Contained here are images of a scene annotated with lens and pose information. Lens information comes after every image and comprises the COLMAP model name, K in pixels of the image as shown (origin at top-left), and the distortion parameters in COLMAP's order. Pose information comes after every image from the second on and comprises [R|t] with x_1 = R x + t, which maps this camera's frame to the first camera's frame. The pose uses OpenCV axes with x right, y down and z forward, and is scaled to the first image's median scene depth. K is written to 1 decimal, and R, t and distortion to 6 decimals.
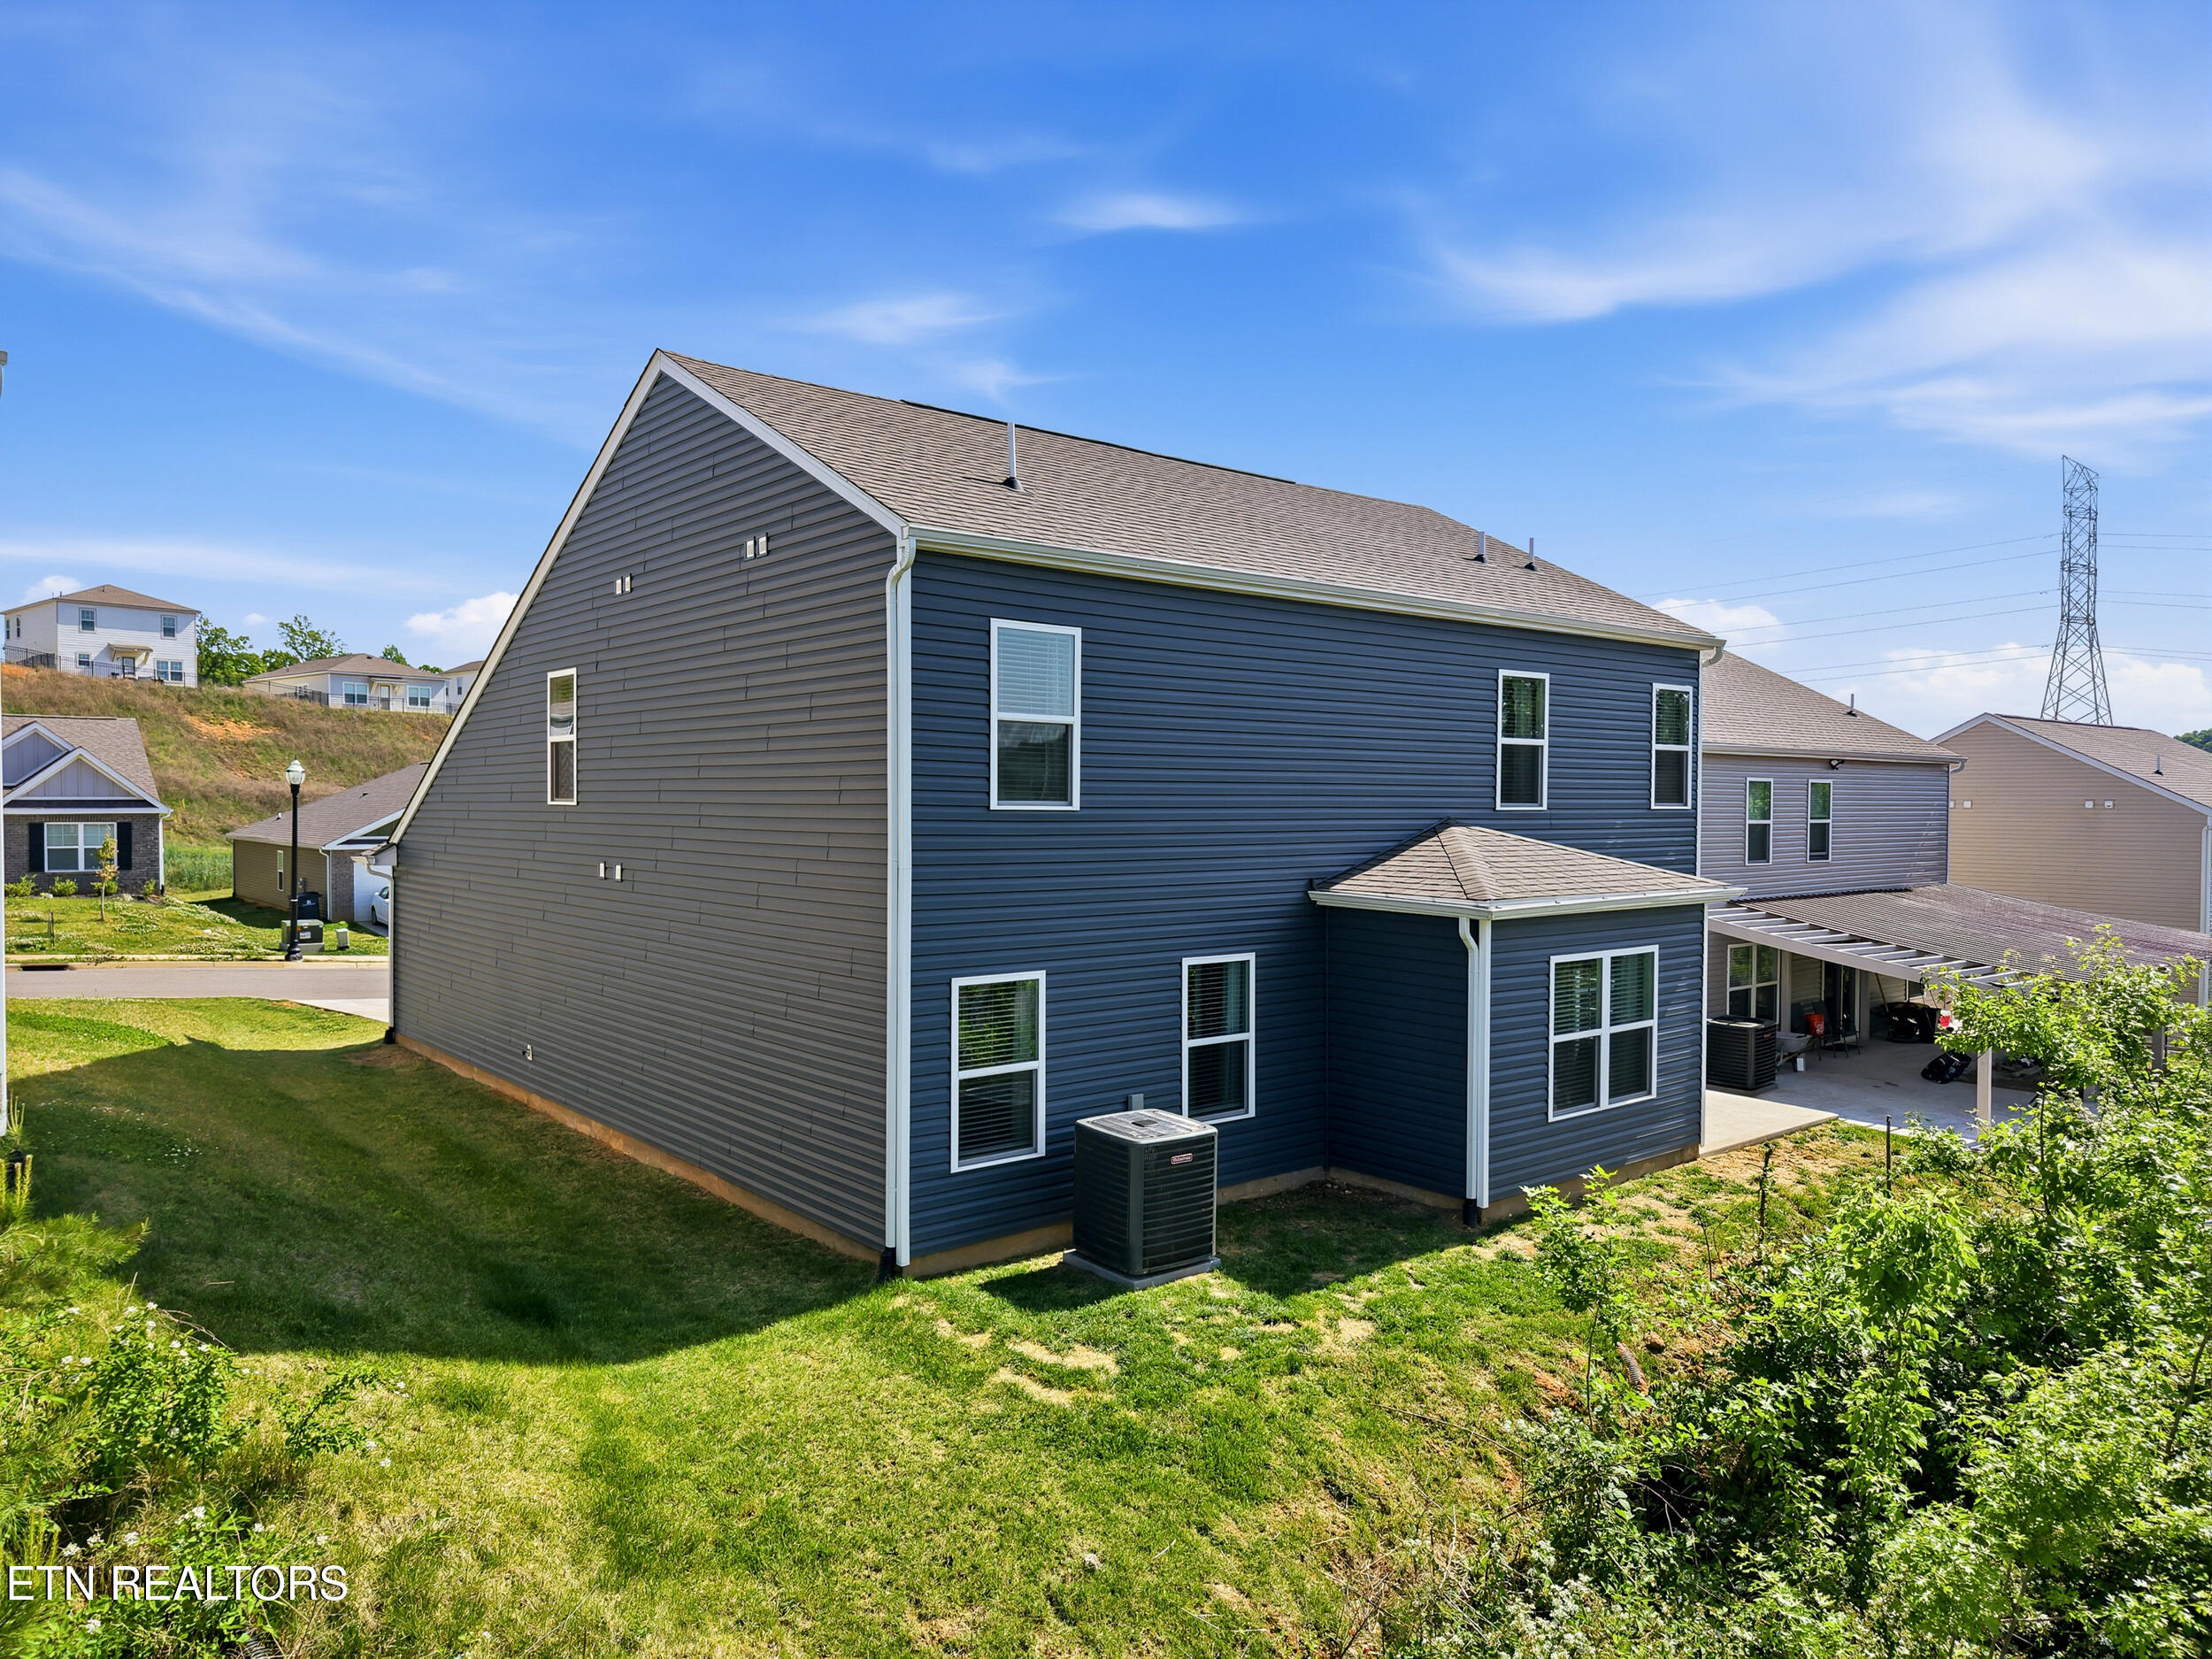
lens RADIAL K [[1495.2, 0, 1095.4], [0, 1495.2, 842.3], [0, 0, 1]] dist [0.044048, -0.003432]
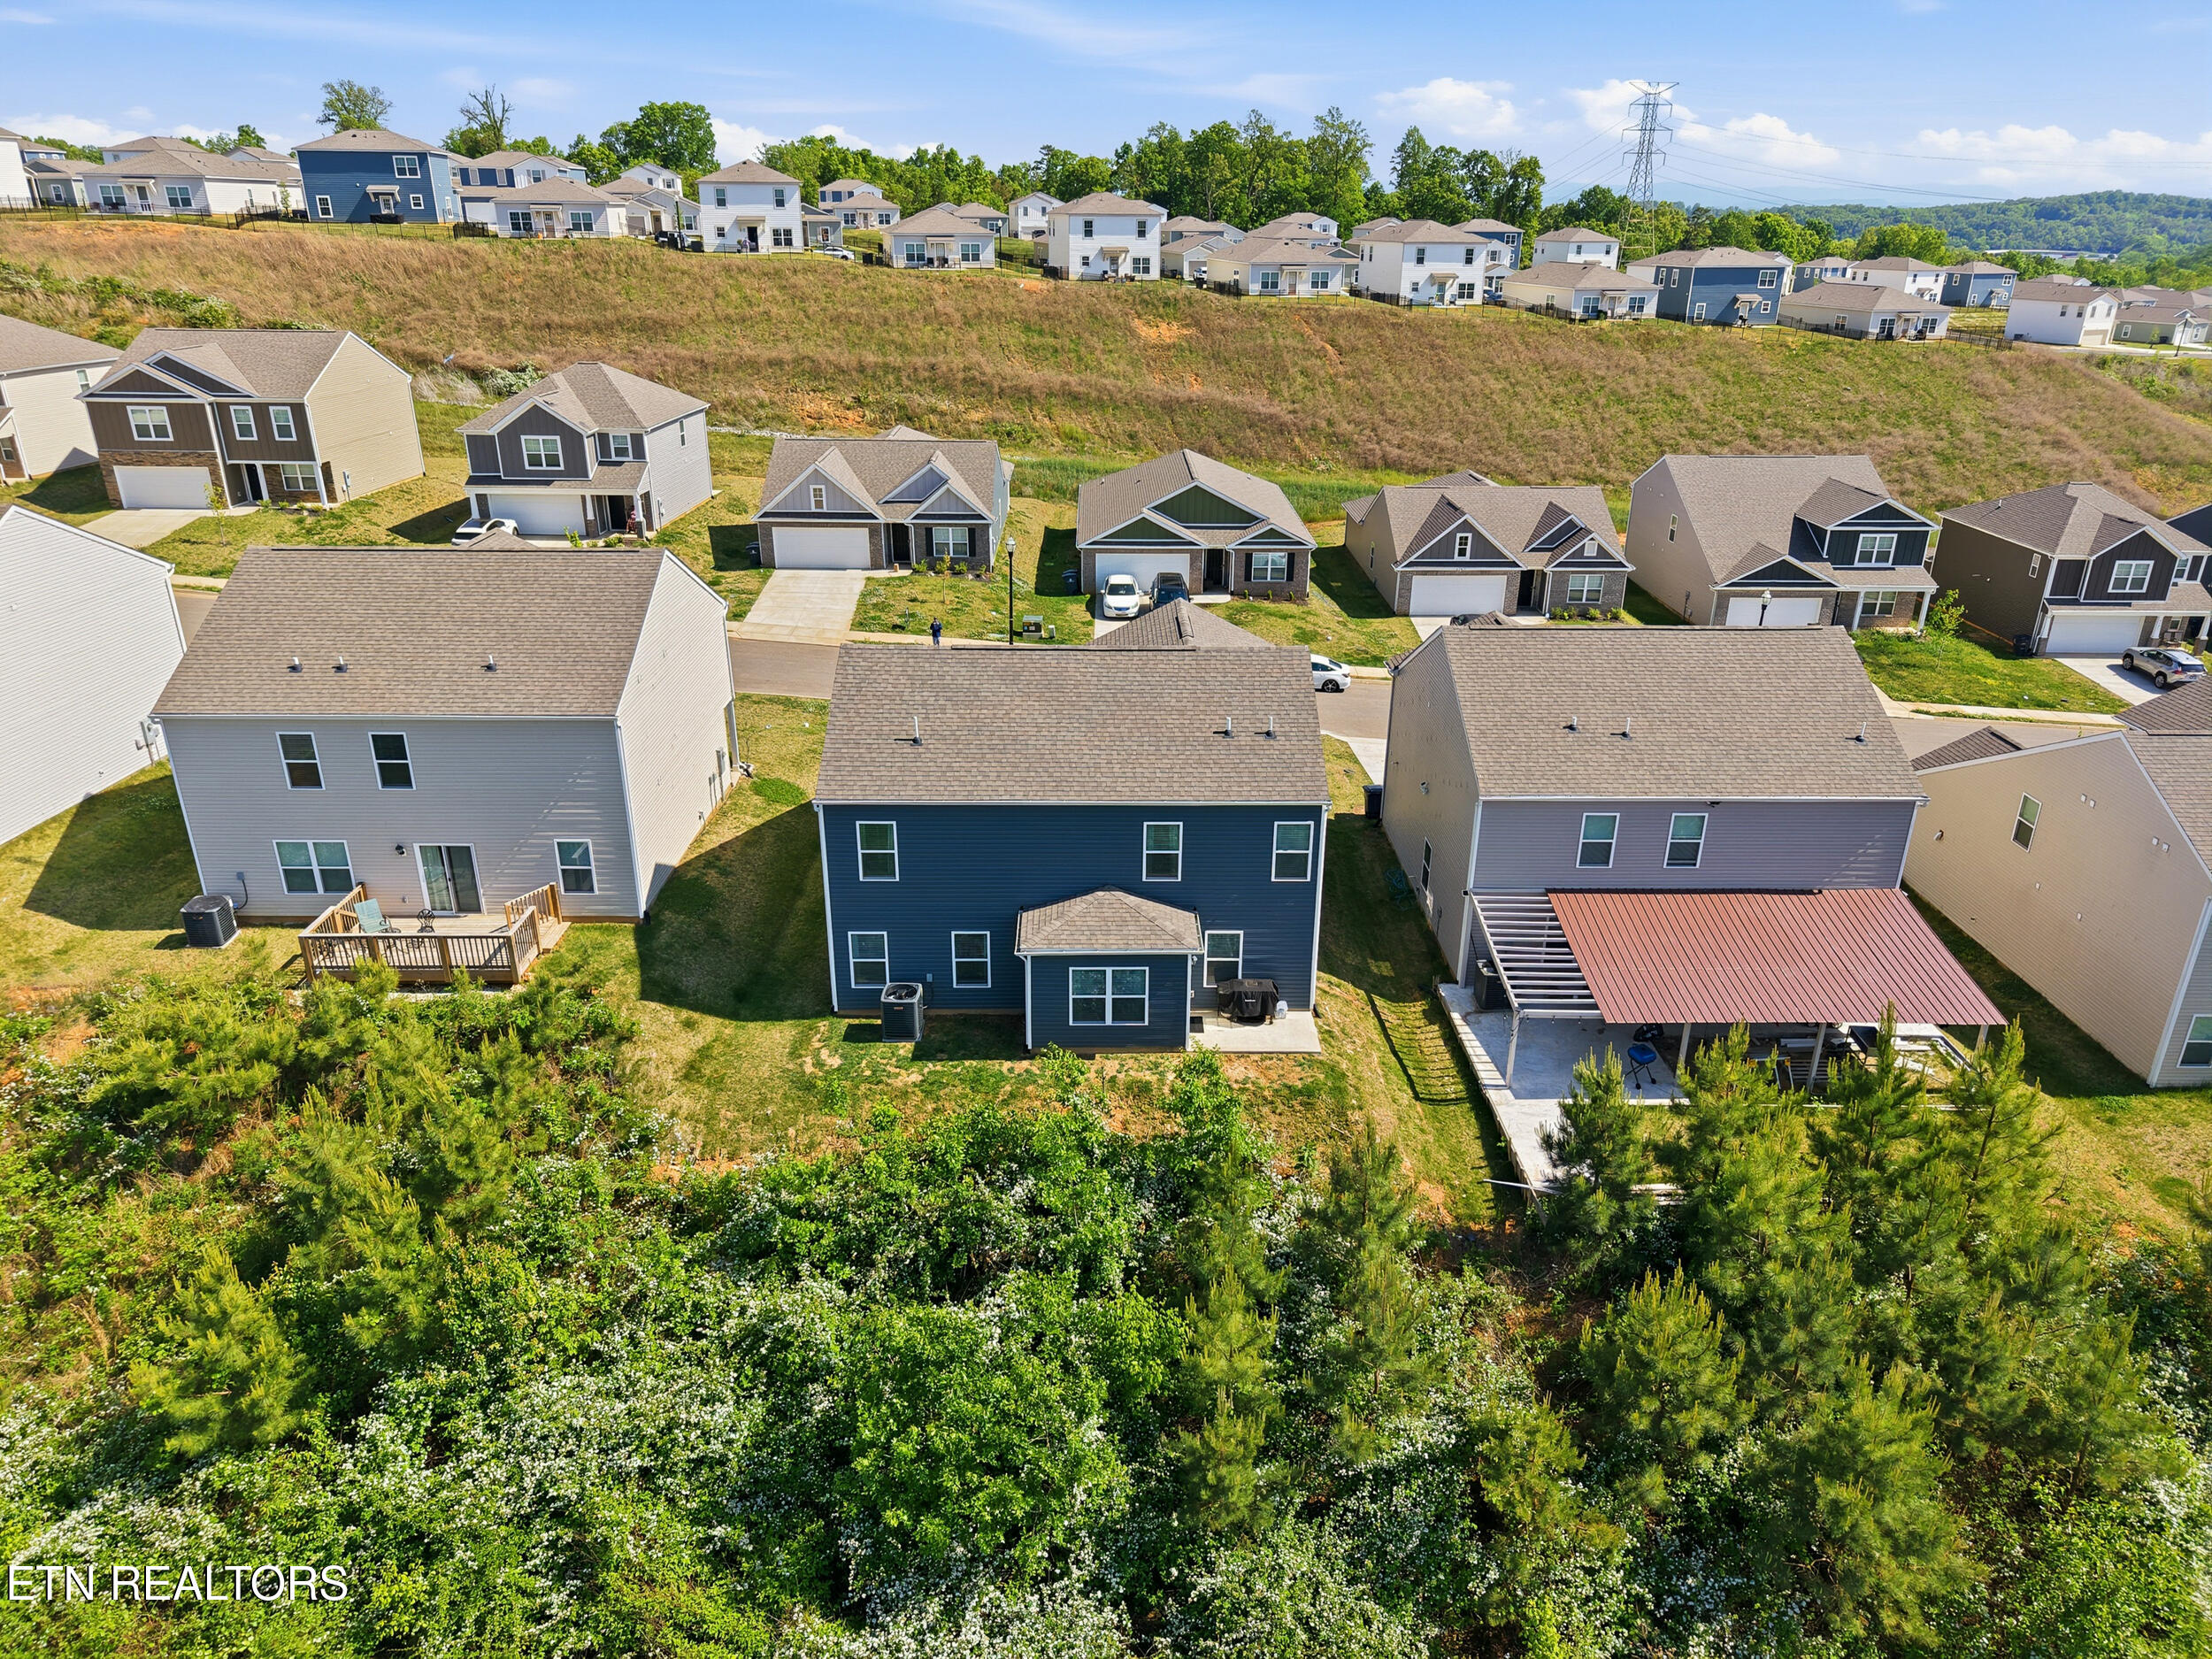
lens RADIAL K [[1495.2, 0, 1095.4], [0, 1495.2, 842.3], [0, 0, 1]] dist [0.044048, -0.003432]
pose [[0.788370, 0.239067, -0.566850, 1.654916], [-0.026371, 0.933692, 0.357105, -0.981874], [0.614636, -0.266582, 0.742399, -0.745344]]
